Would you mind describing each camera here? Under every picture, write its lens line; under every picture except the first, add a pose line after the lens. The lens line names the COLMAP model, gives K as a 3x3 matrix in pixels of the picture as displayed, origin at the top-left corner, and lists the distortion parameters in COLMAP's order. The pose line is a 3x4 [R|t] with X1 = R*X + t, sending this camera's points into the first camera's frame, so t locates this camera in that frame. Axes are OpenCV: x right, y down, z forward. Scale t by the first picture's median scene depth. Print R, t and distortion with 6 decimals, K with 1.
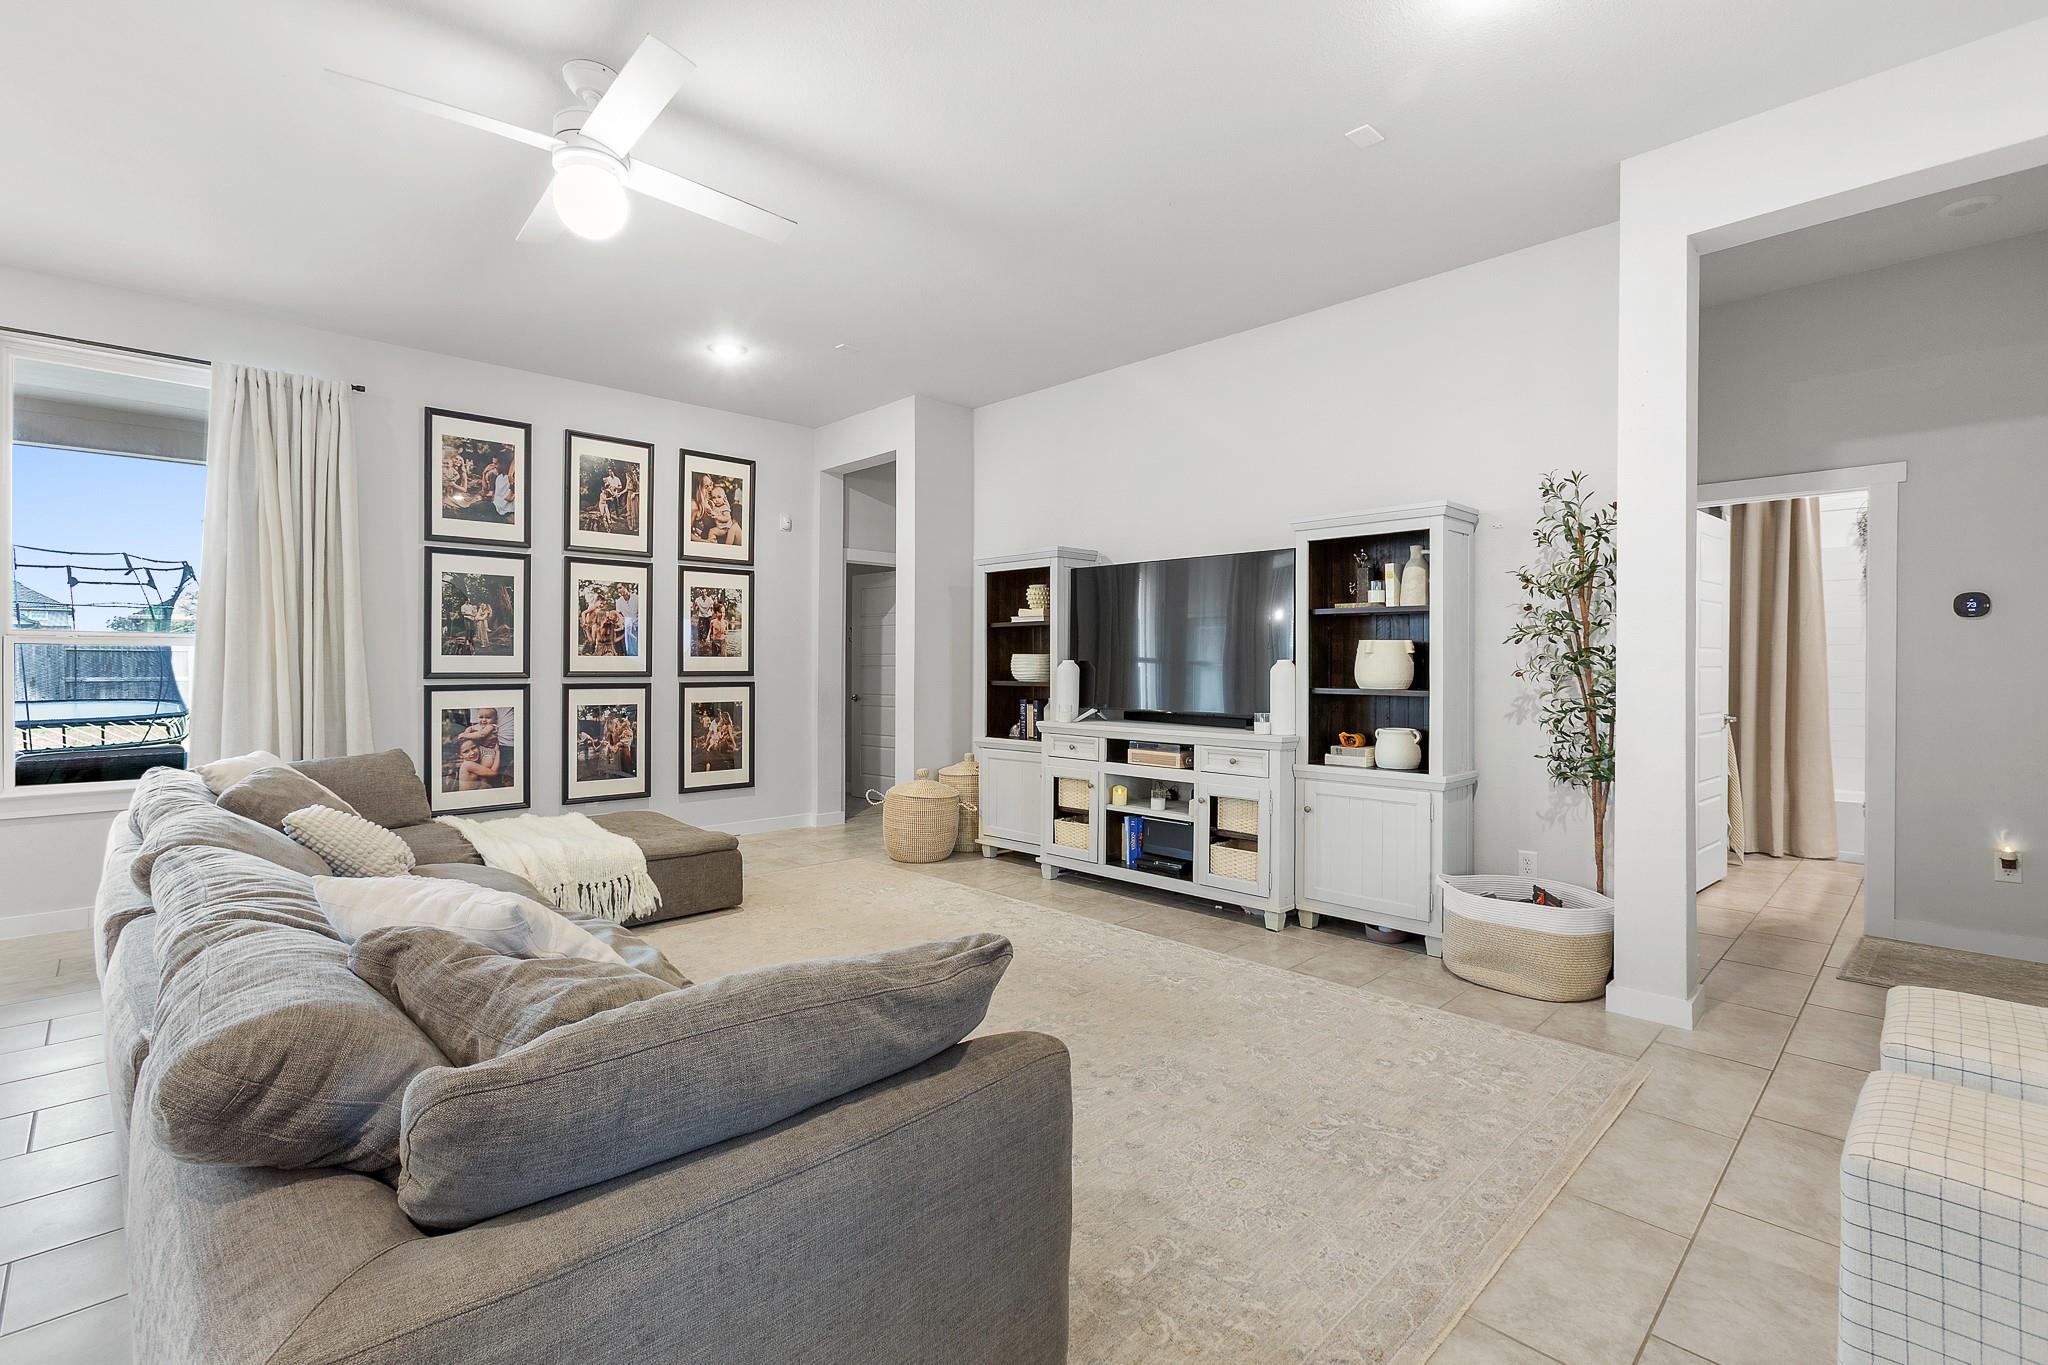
lens RADIAL K [[933.6, 0, 1005.5], [0, 933.6, 661.5], [0, 0, 1]] dist [-0.036277, 0.035043]
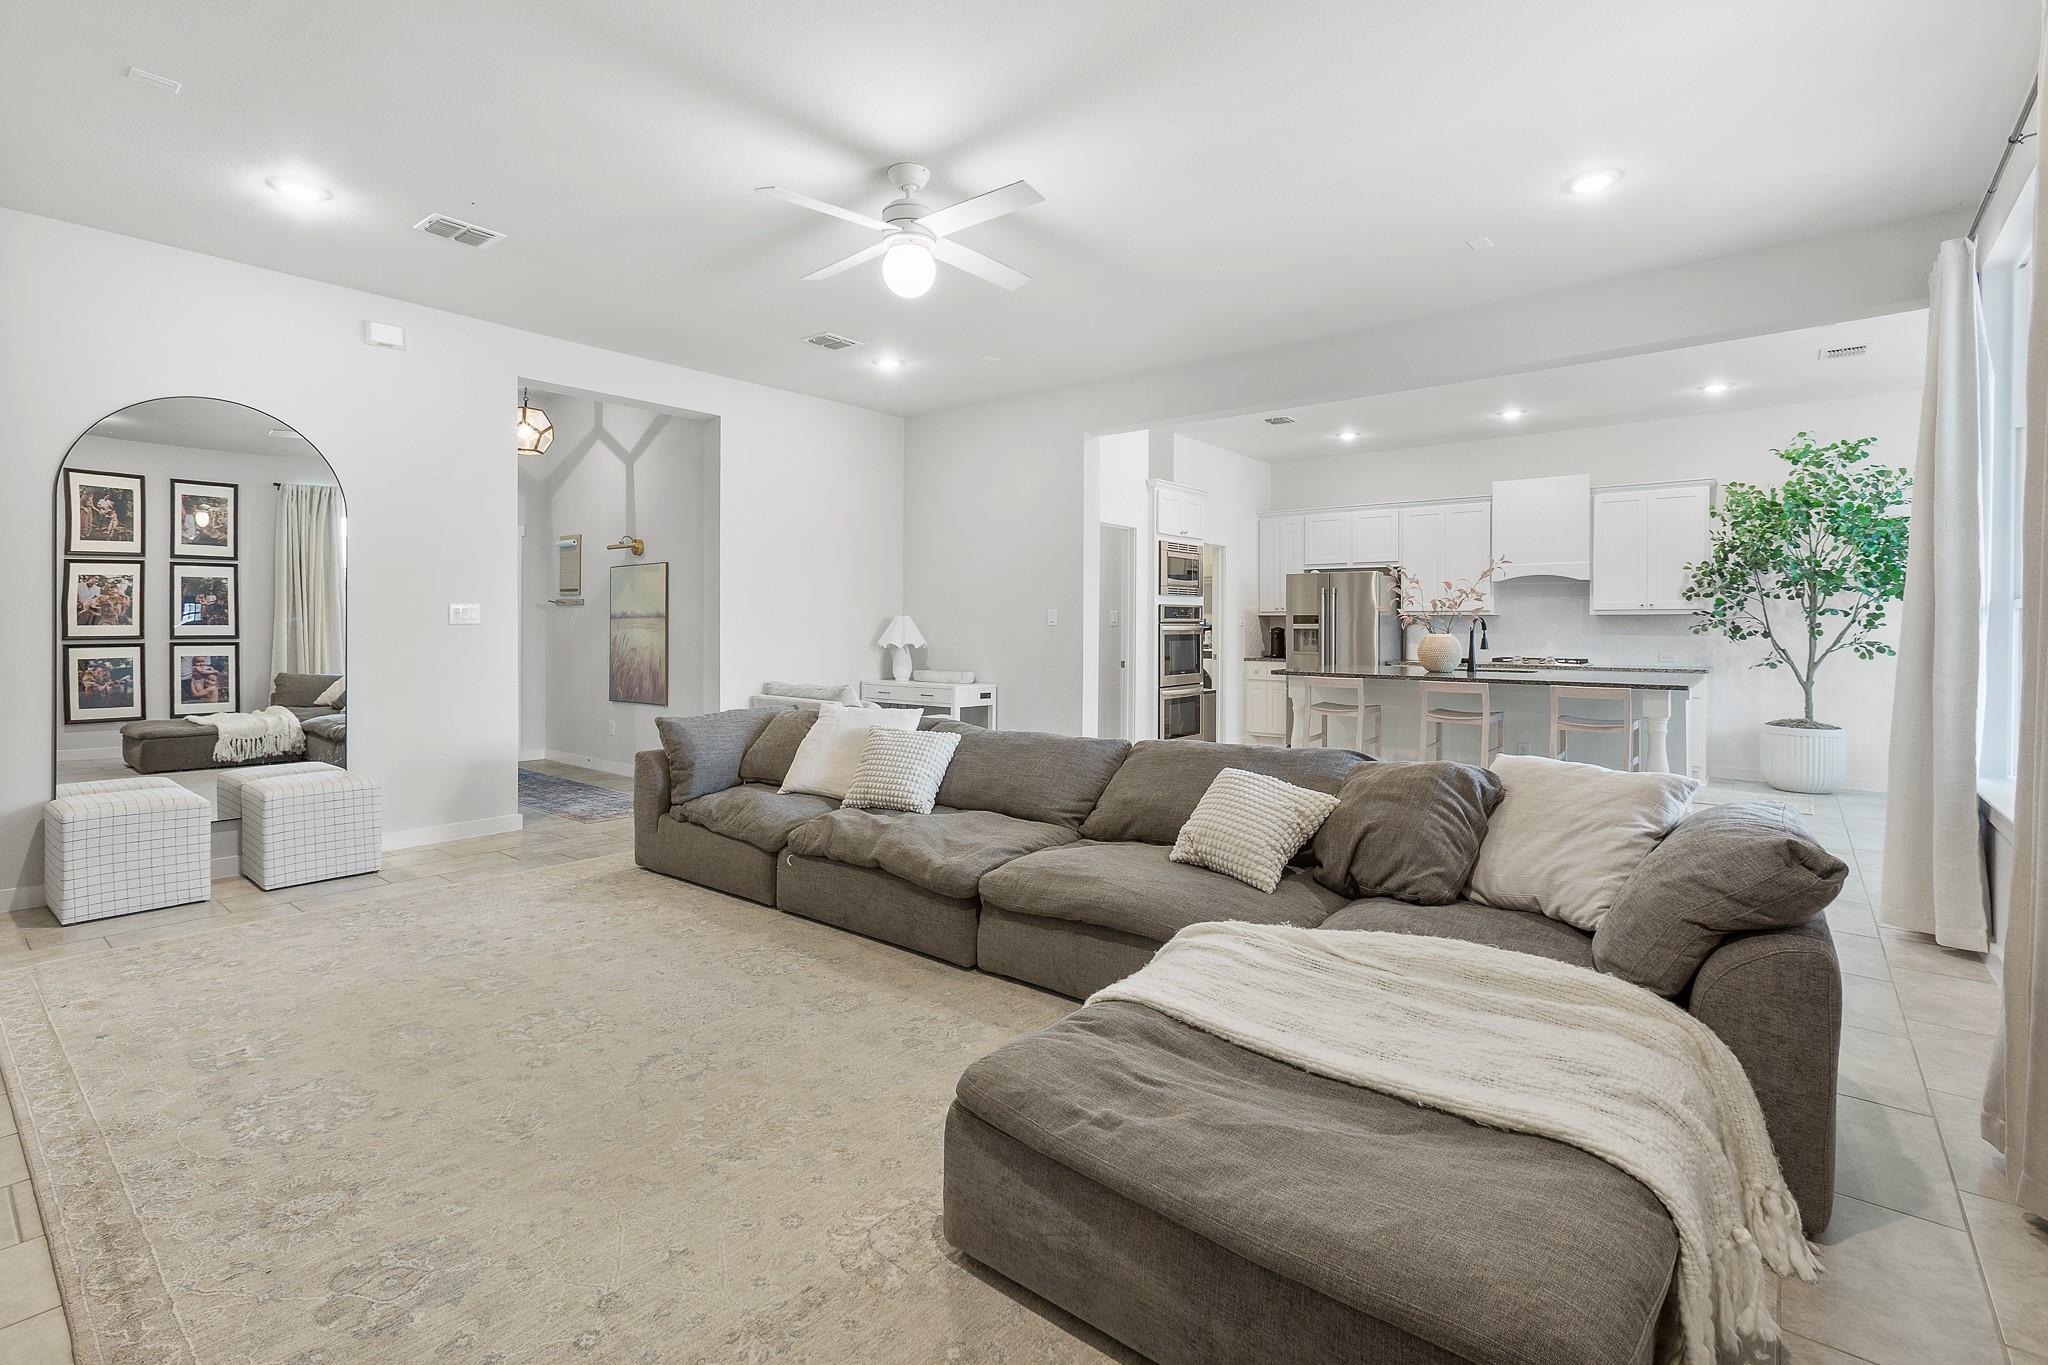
lens RADIAL K [[933.6, 0, 1005.5], [0, 933.6, 661.5], [0, 0, 1]] dist [-0.036277, 0.035043]
pose [[-0.993513, -0.003393, -0.113667, -0.223564], [-0.007860, 0.999213, 0.038874, -0.005339], [0.113446, 0.039515, -0.992758, 1.163820]]
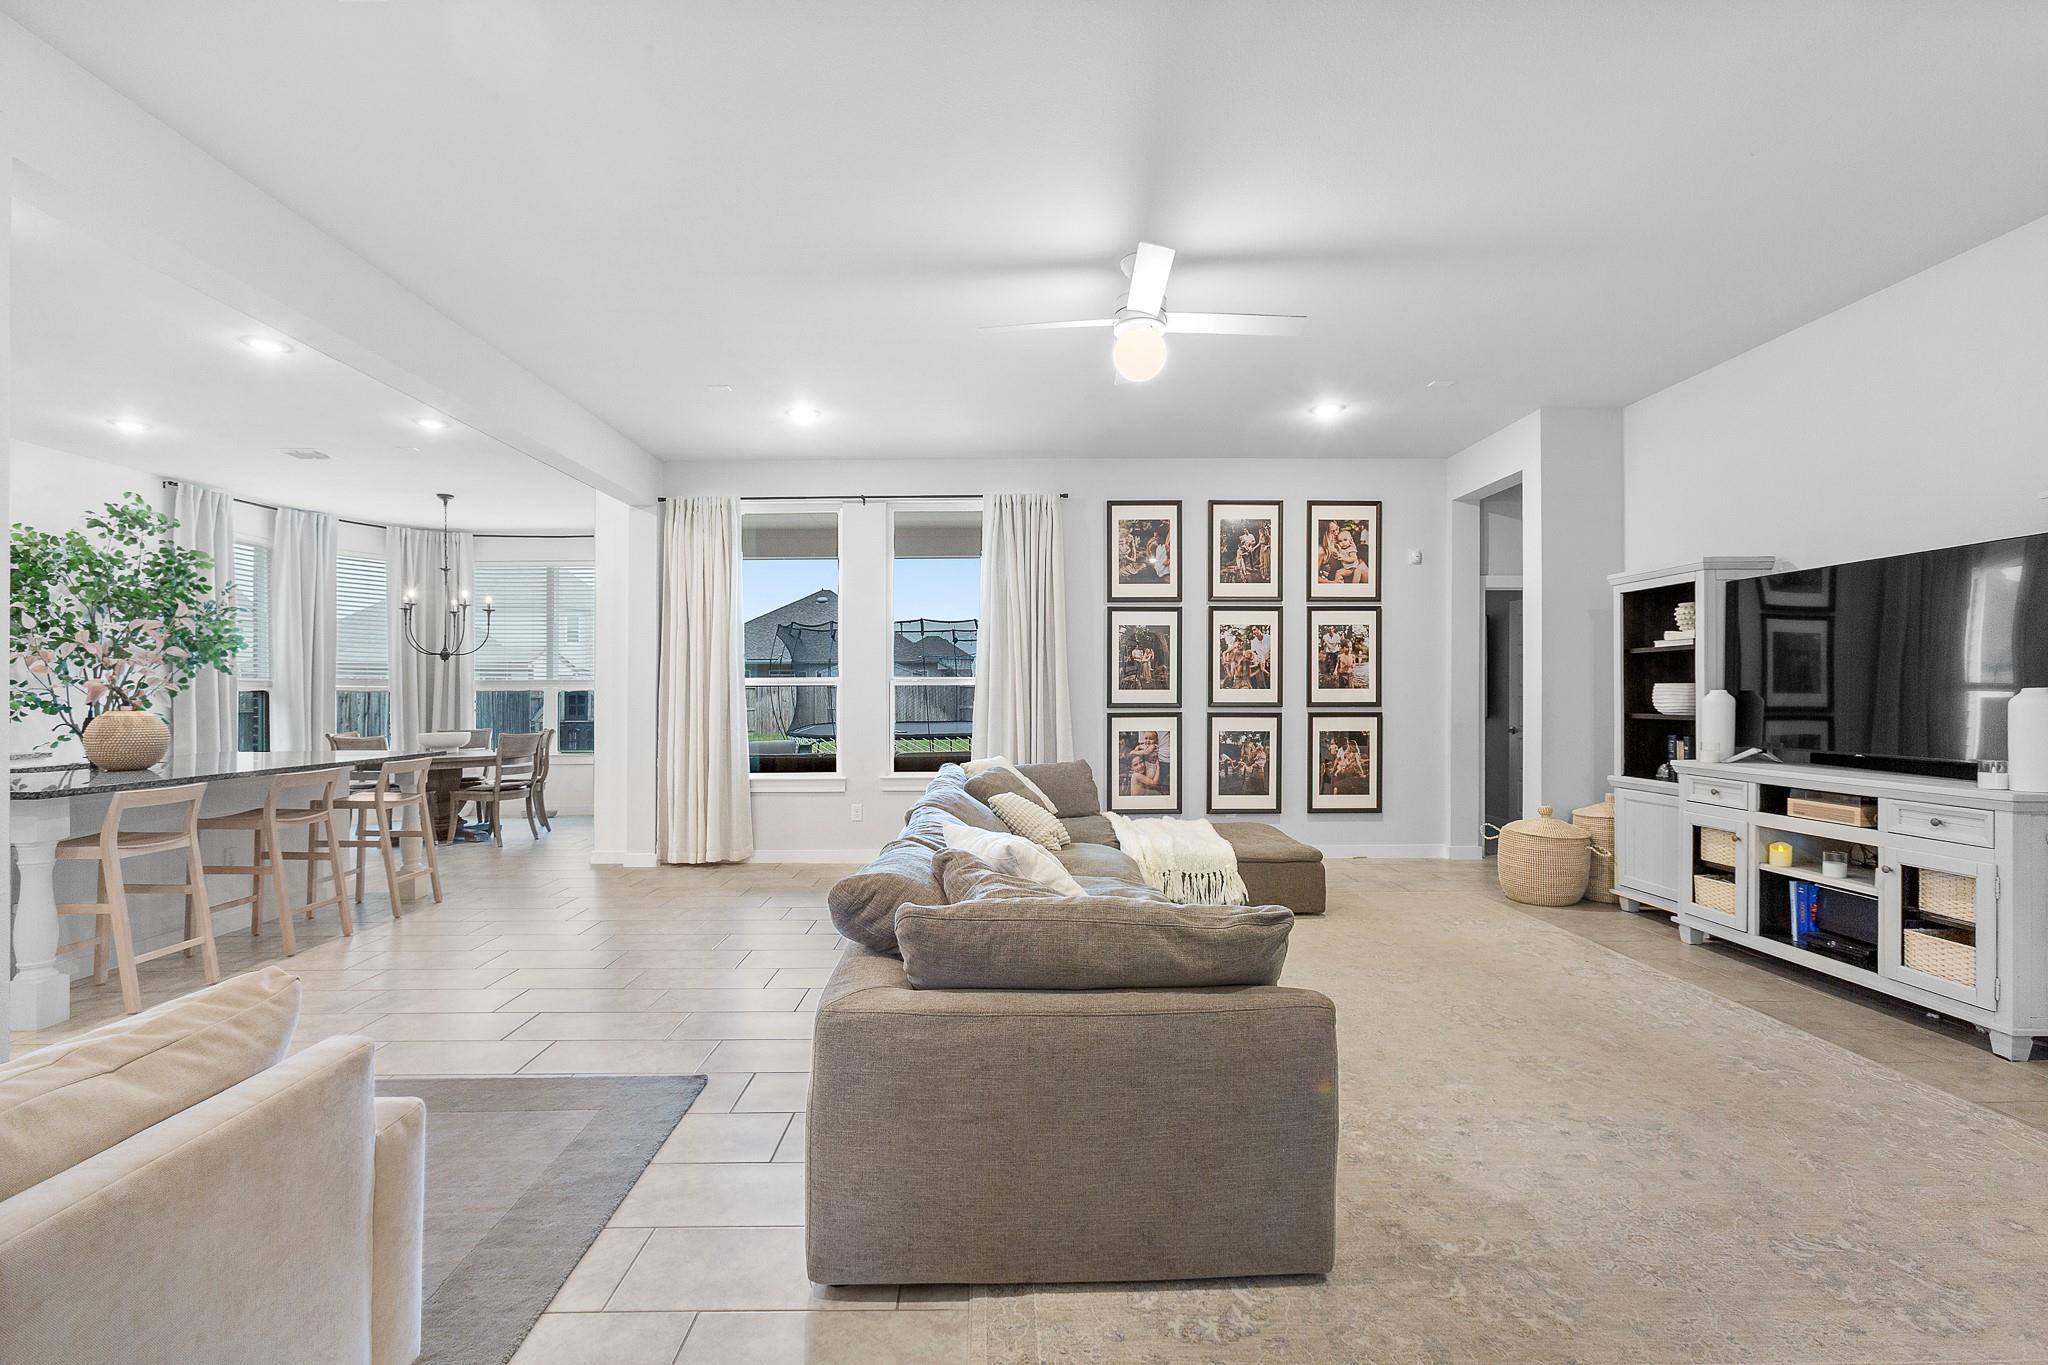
lens RADIAL K [[940.8, 0, 1024.0], [0, 940.8, 682.5], [0, 0, 1]] dist [0.017929, 0.000186]
pose [[0.739175, -0.013037, -0.673388, 0.177024], [0.006953, 0.999907, -0.011726, -0.002407], [0.673478, 0.003985, 0.739196, -0.063629]]
